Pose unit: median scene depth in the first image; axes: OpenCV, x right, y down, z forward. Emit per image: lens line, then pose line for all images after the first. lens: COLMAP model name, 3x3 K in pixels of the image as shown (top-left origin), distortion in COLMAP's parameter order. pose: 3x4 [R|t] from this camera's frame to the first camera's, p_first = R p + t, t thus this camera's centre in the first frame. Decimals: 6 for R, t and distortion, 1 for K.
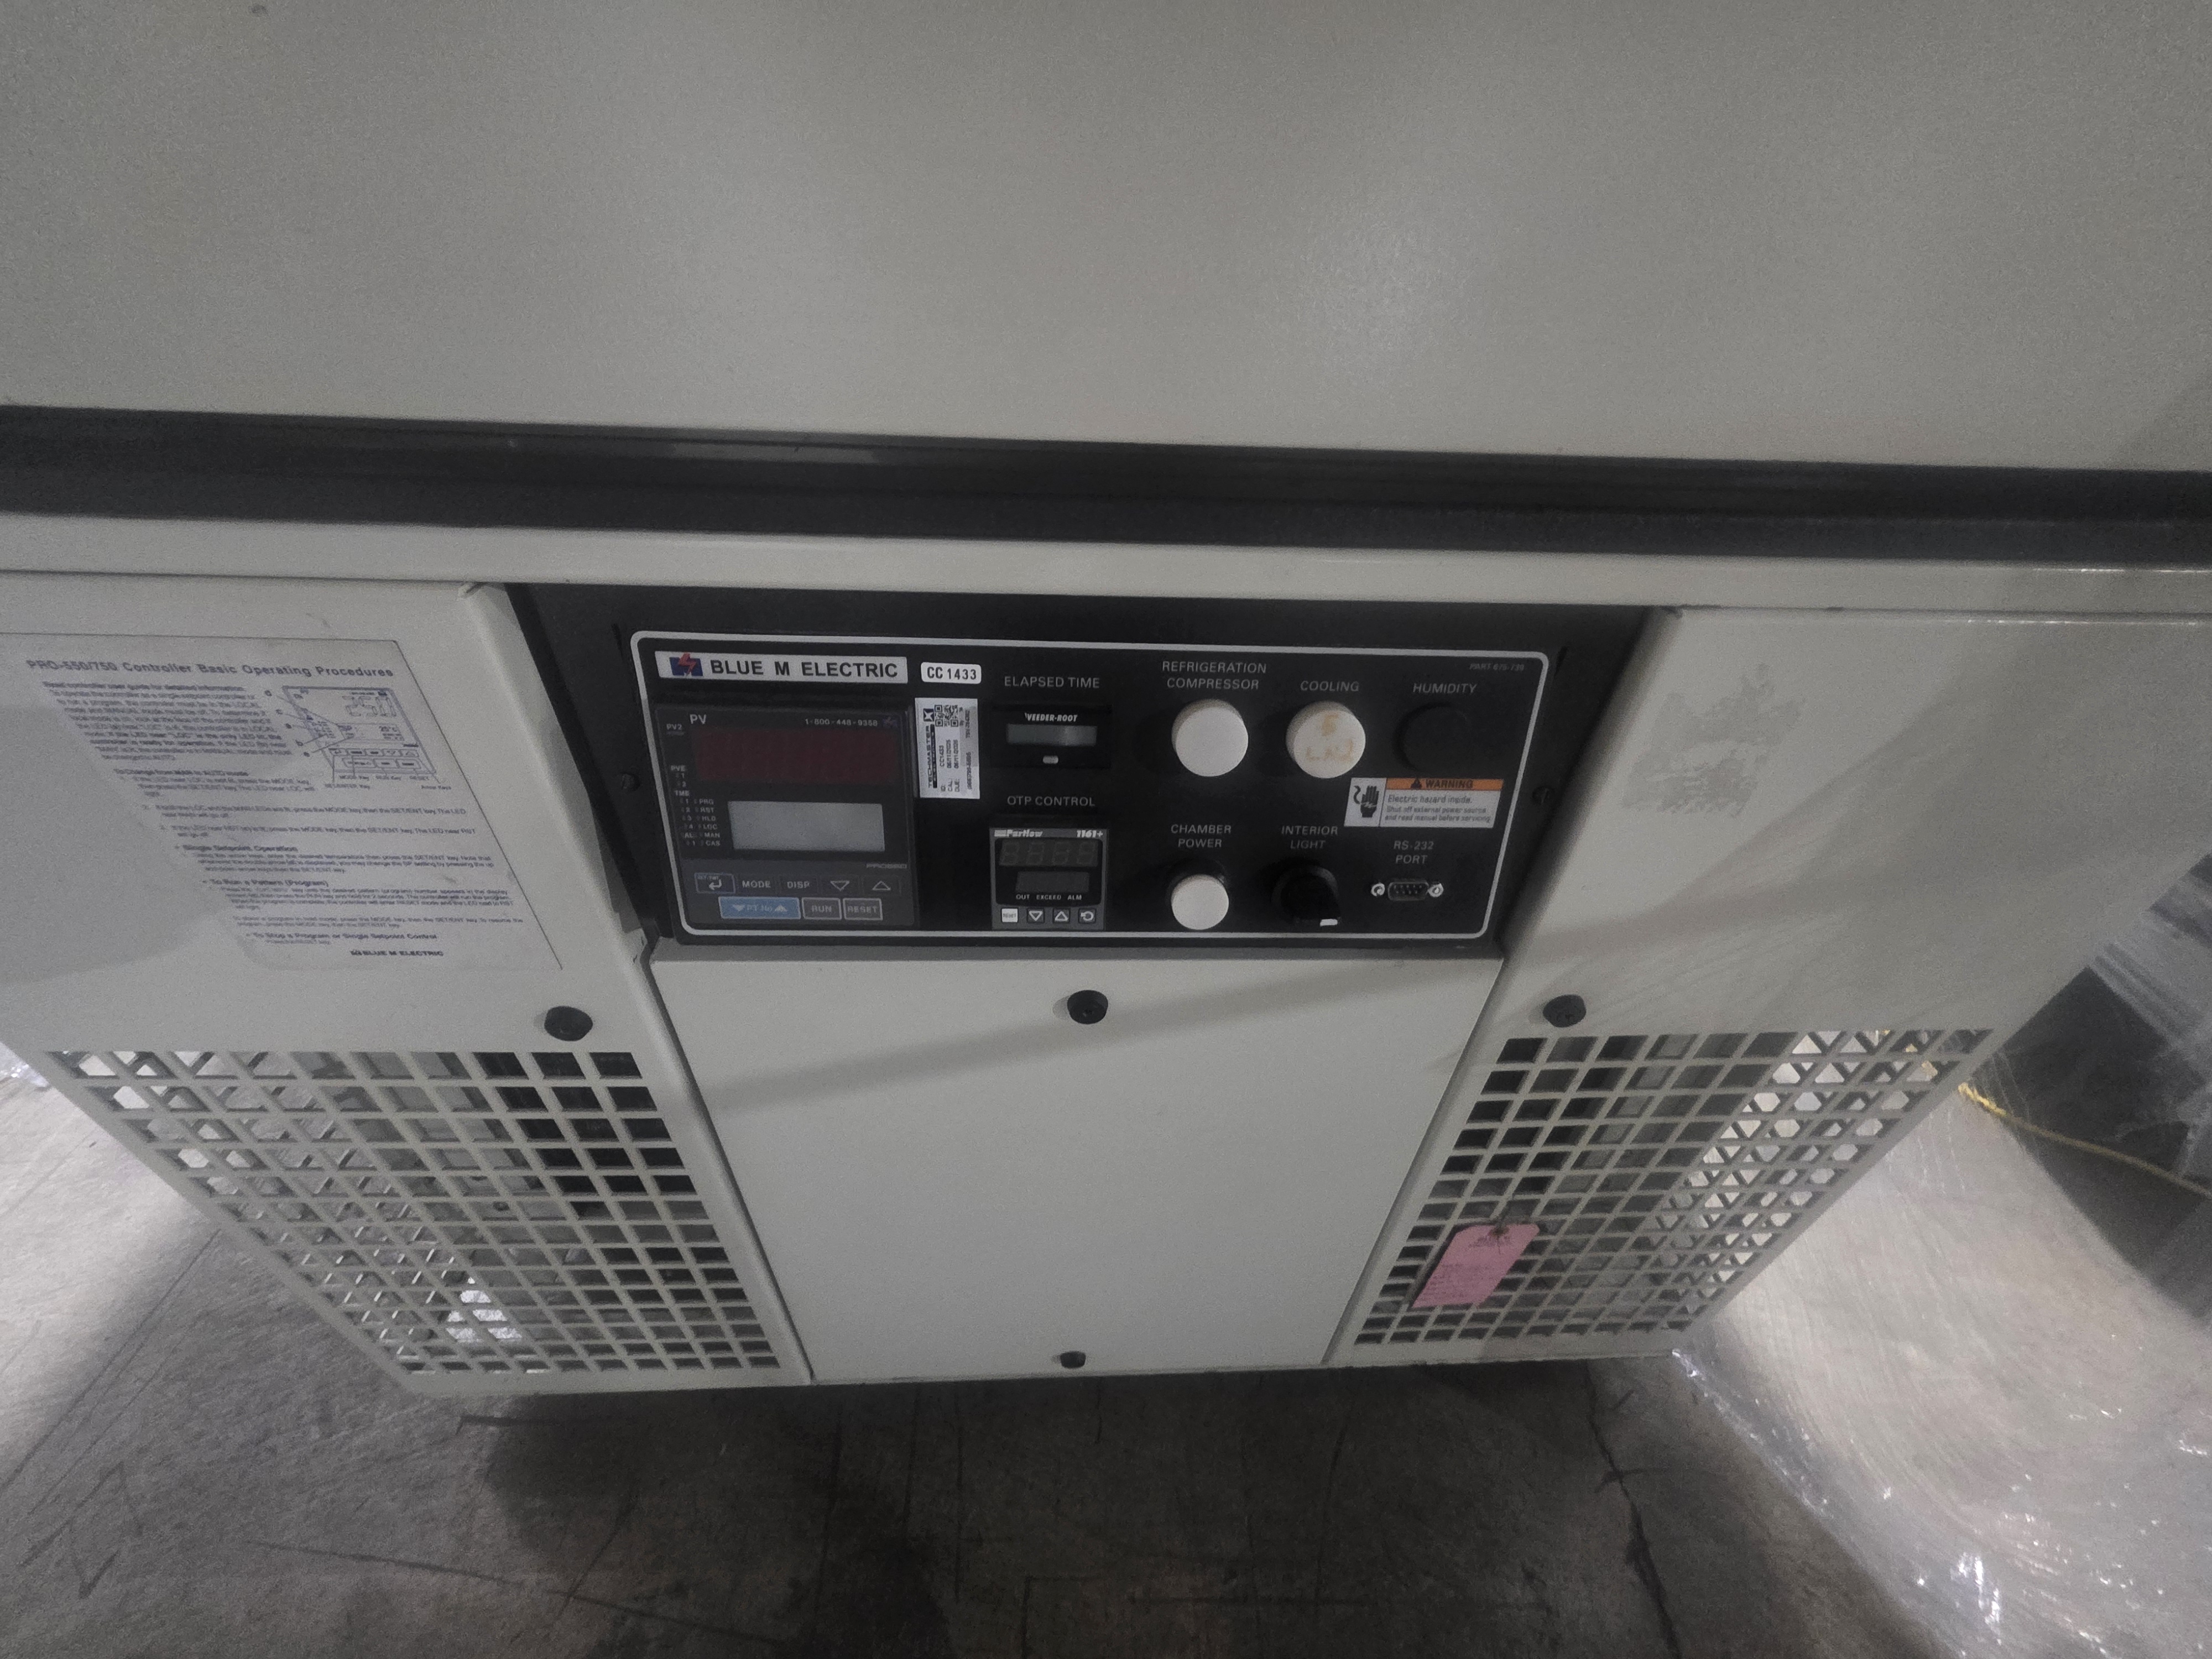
lens RADIAL K [[886.2, 0, 1112.8], [0, 886.2, 828.1], [0, 0, 1]] dist [0.004117, -0.000480]
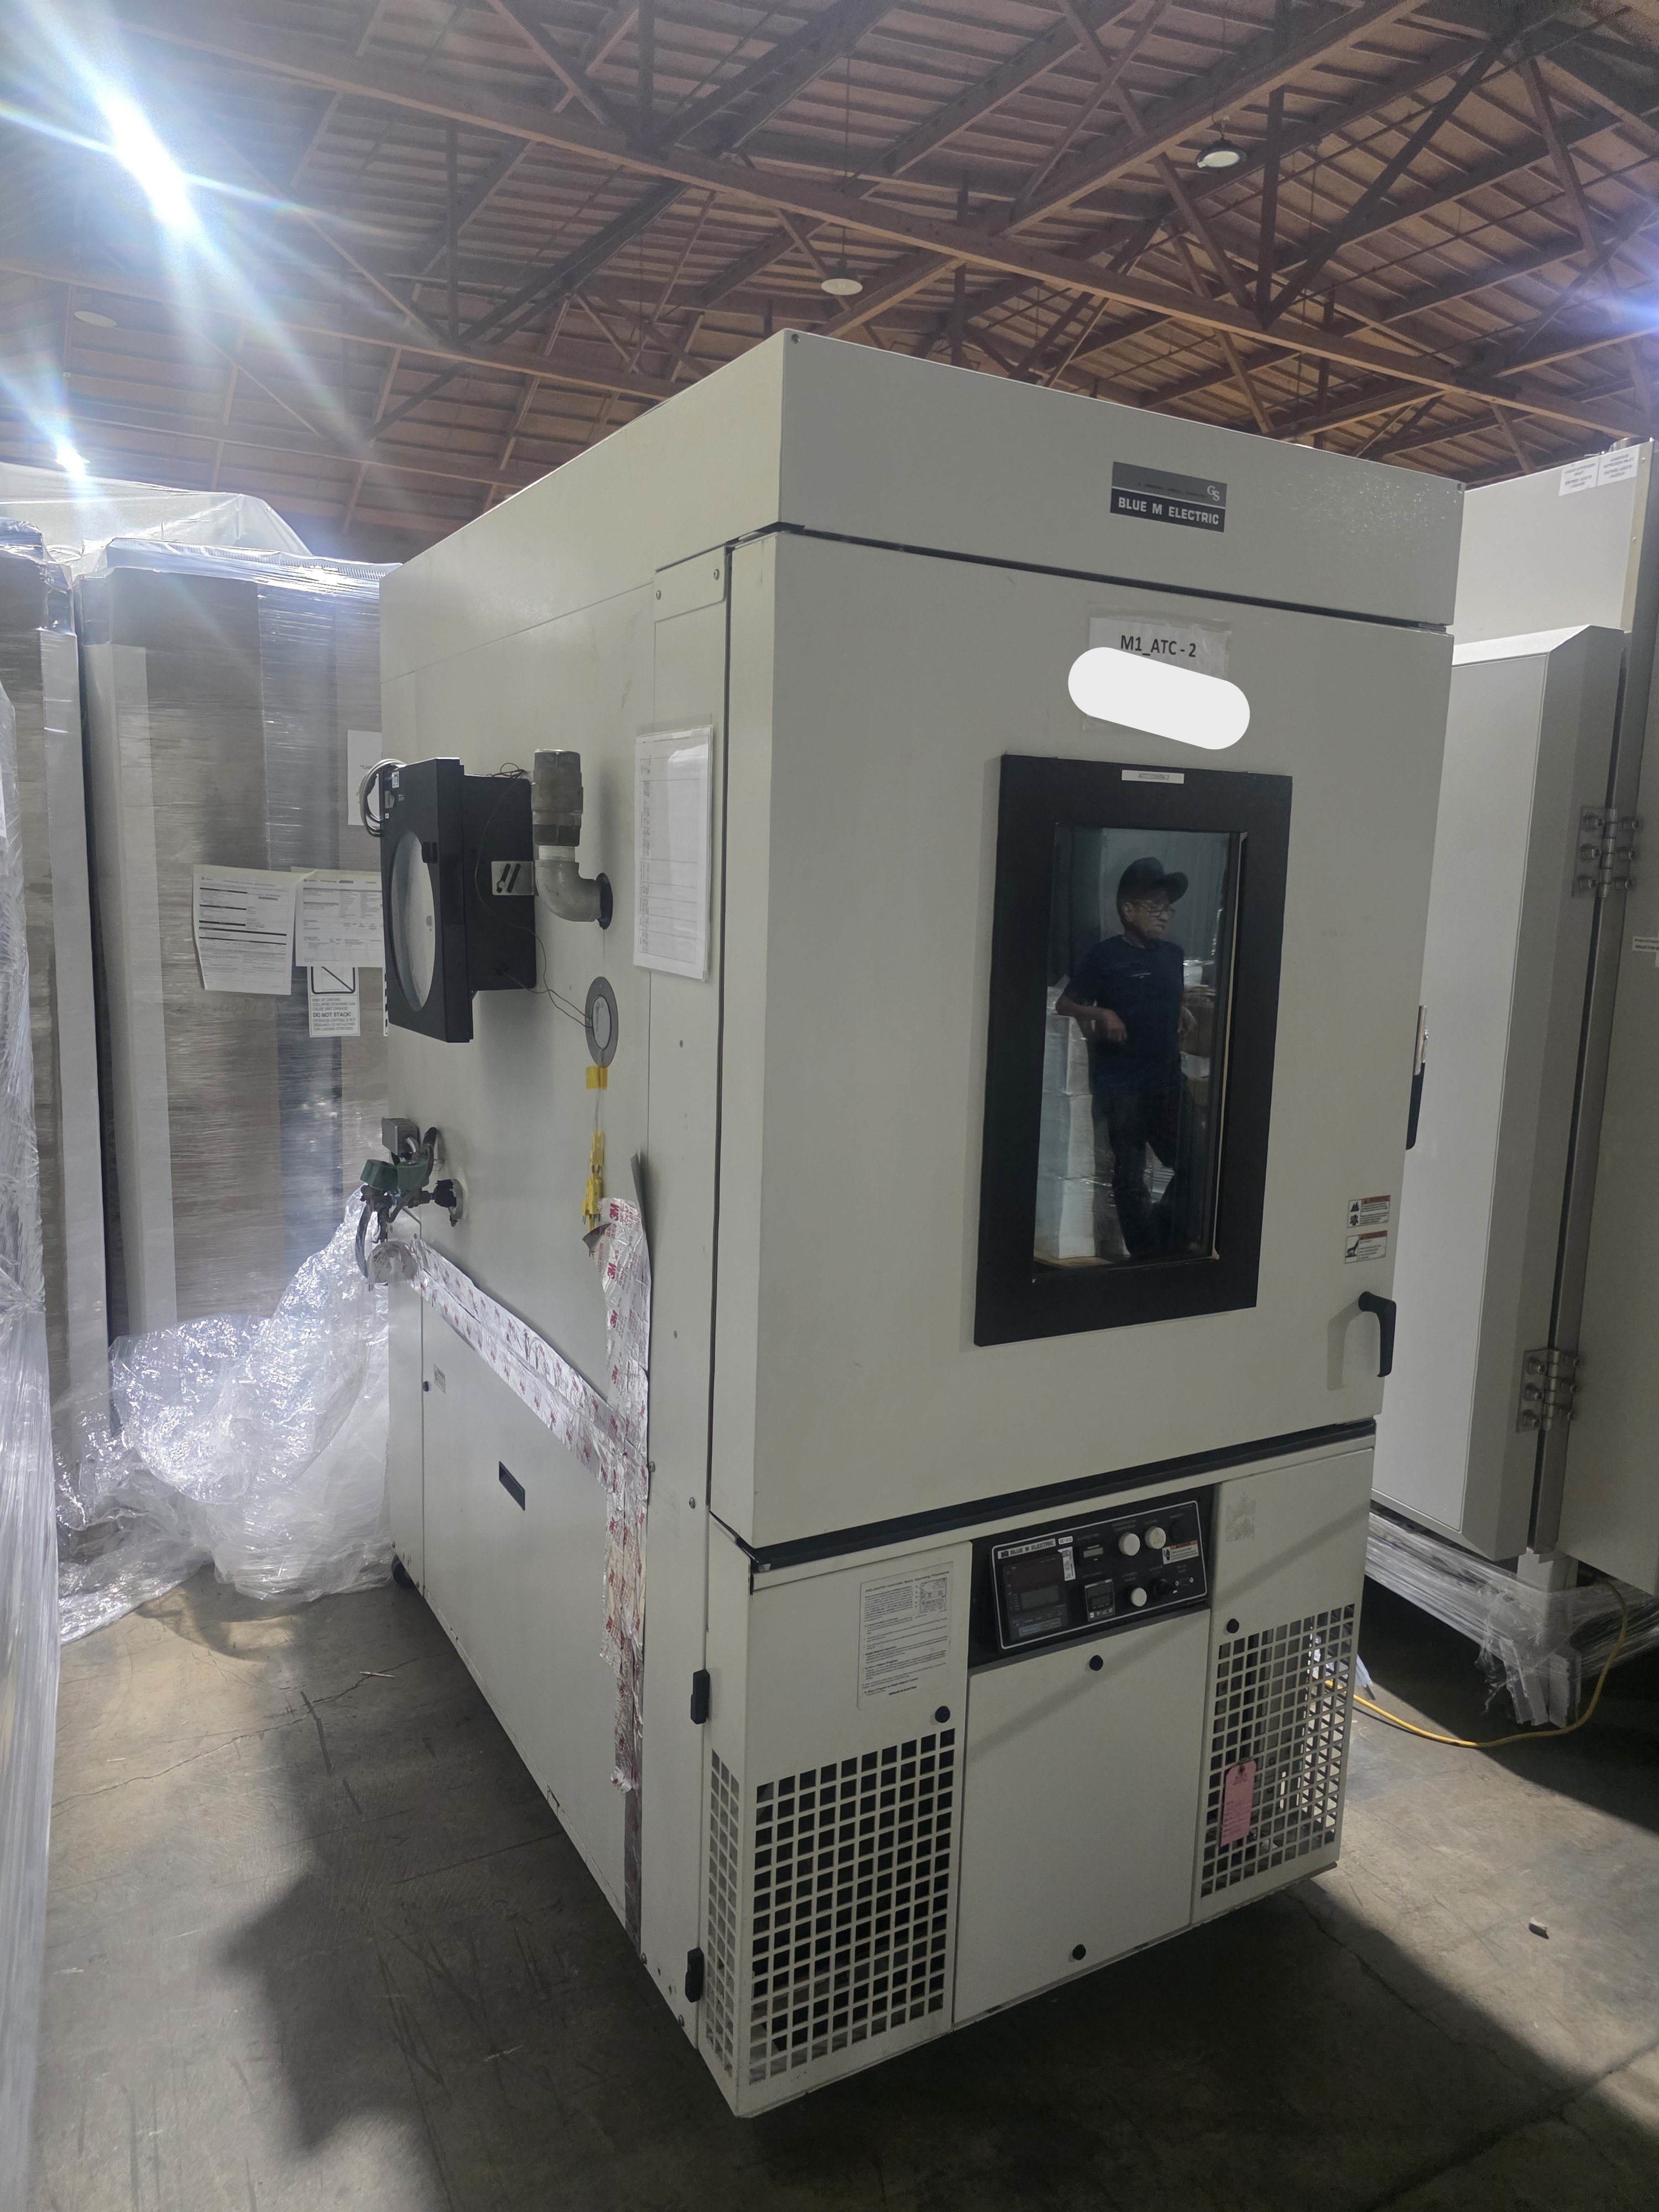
lens RADIAL K [[1489.0, 0, 831.8], [0, 1489.0, 1085.3], [0, 0, 1]] dist [0.050120, -0.043385]
pose [[0.890025, -0.077523, 0.449273, -3.232218], [0.285244, 0.863426, -0.416091, 0.430345], [-0.355657, 0.498484, 0.790583, -3.883991]]
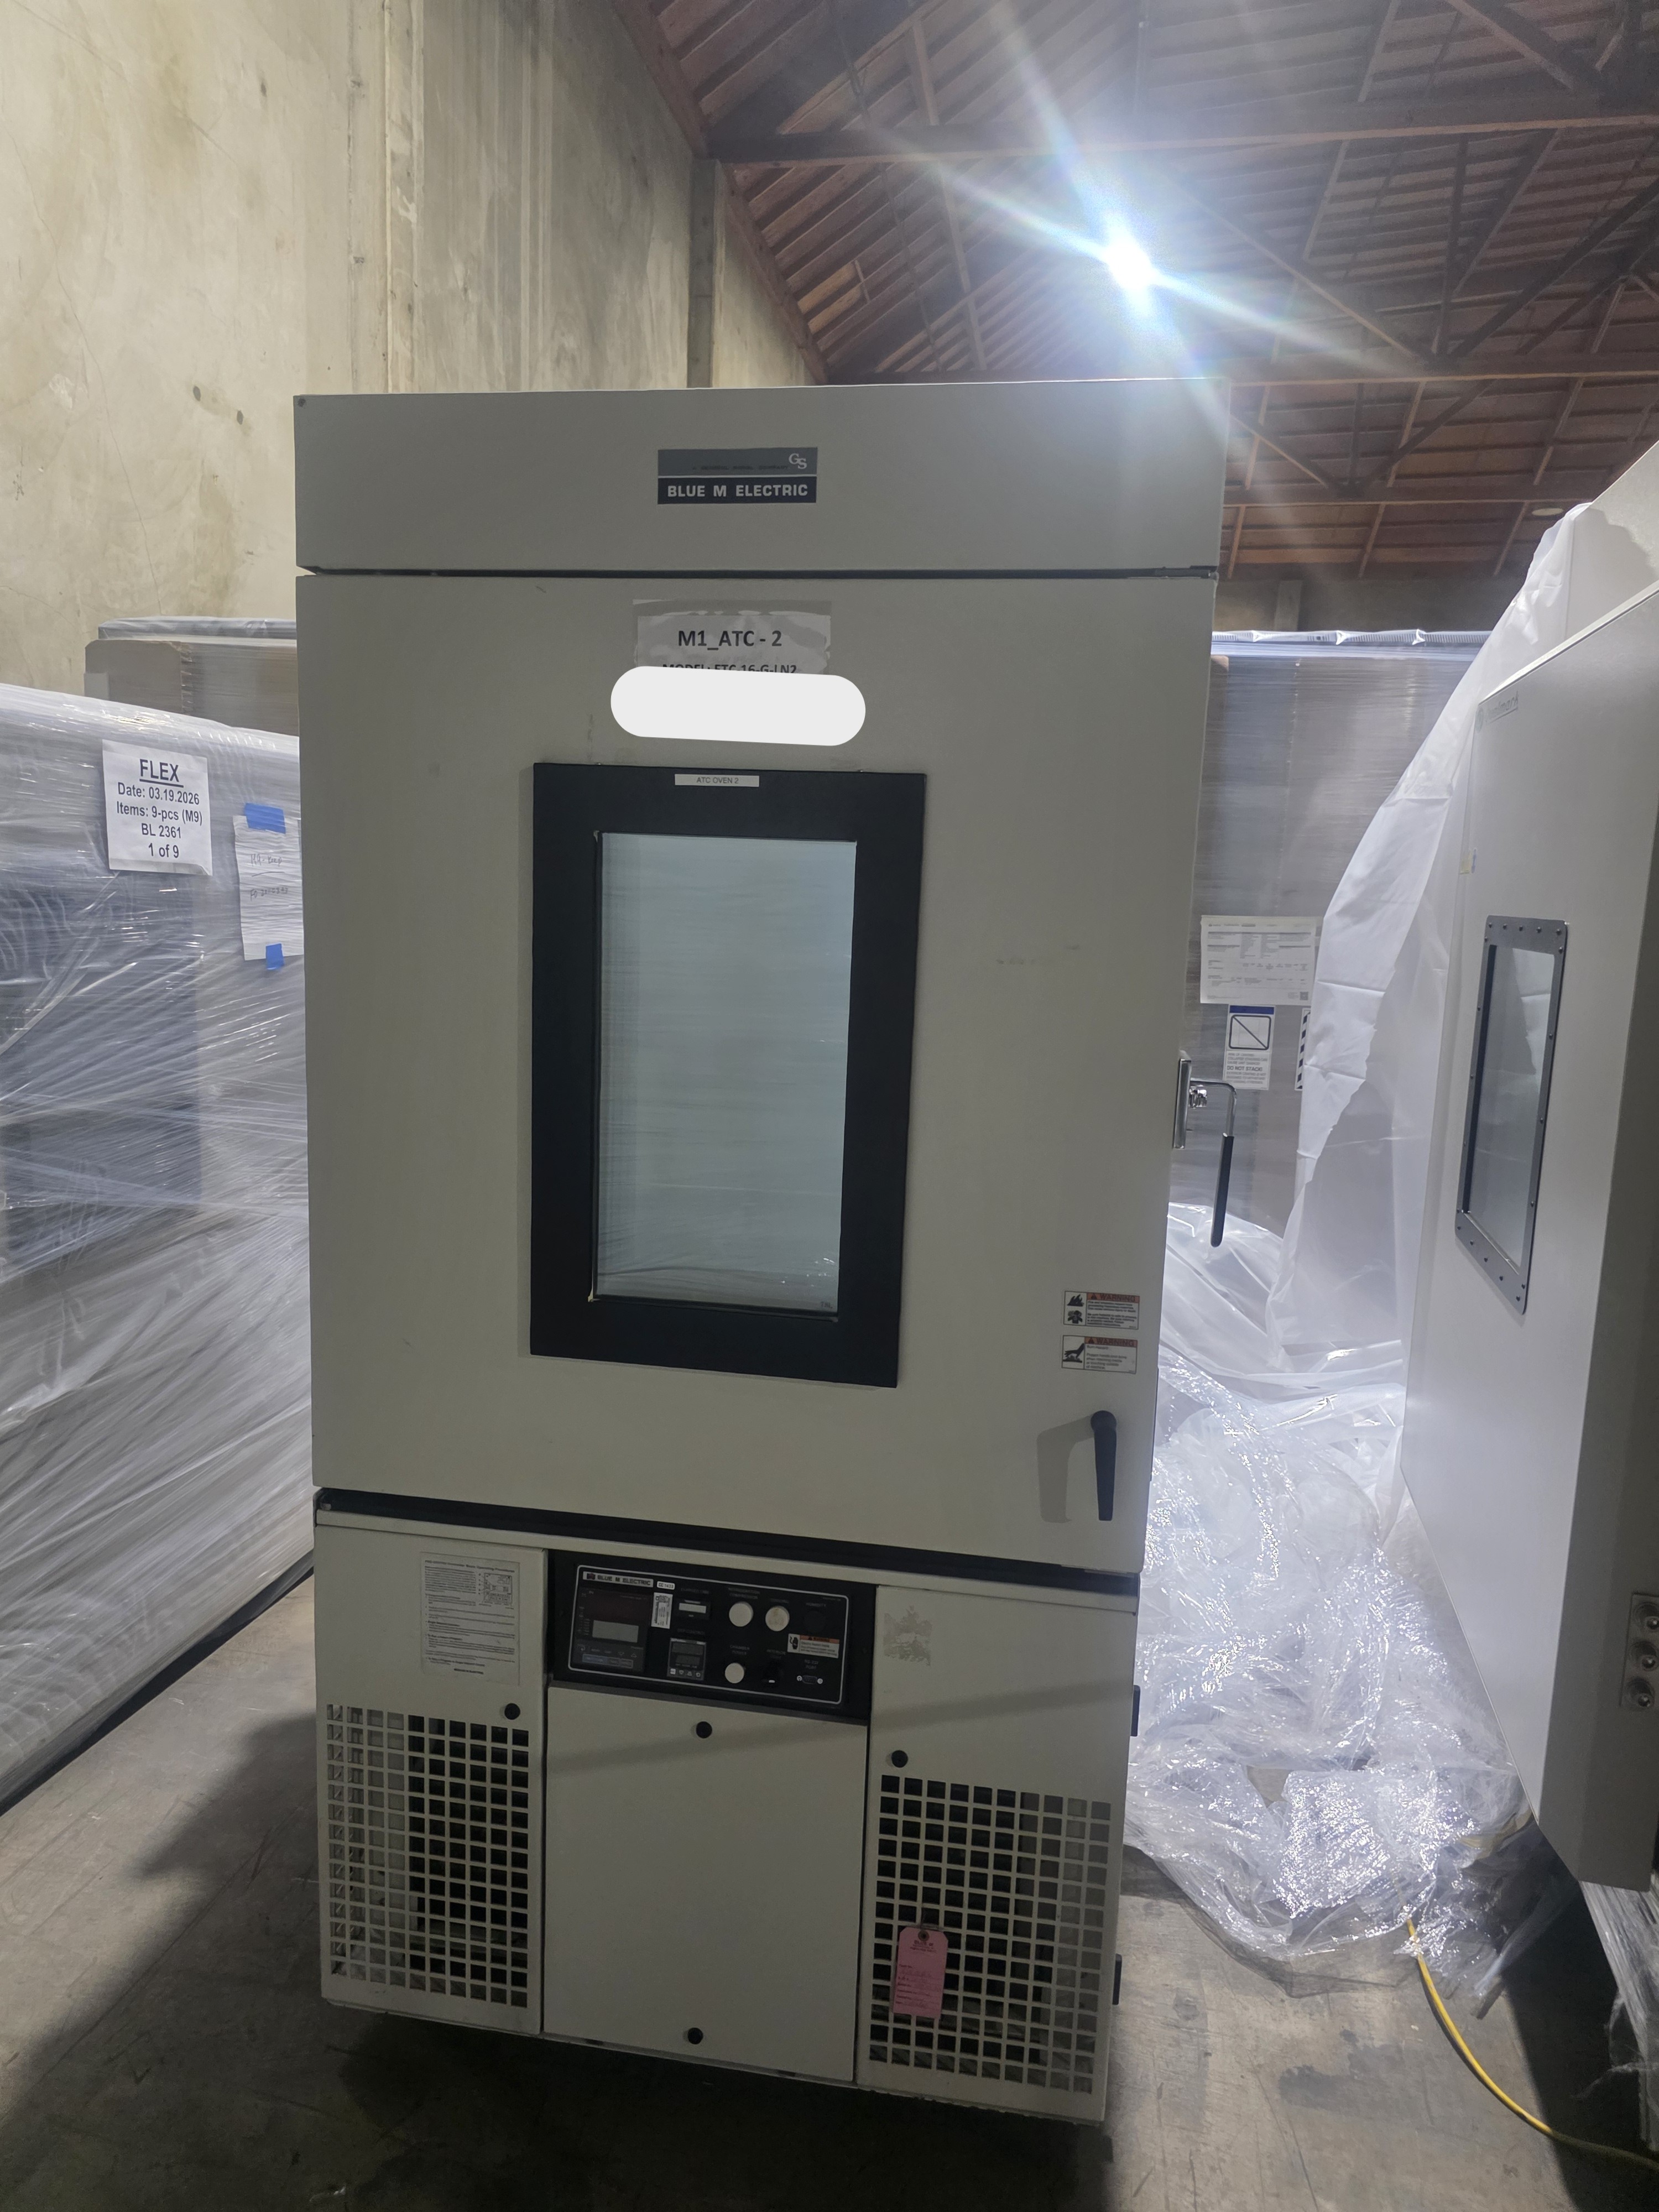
lens RADIAL K [[1481.4, 0, 829.5], [0, 1481.4, 1106.0], [0, 0, 1]] dist [0.050665, -0.038261]
pose [[0.978939, 0.024826, -0.202637, 1.384183], [-0.122582, 0.865210, -0.486195, 0.835733], [0.163253, 0.500795, 0.850031, -4.178652]]
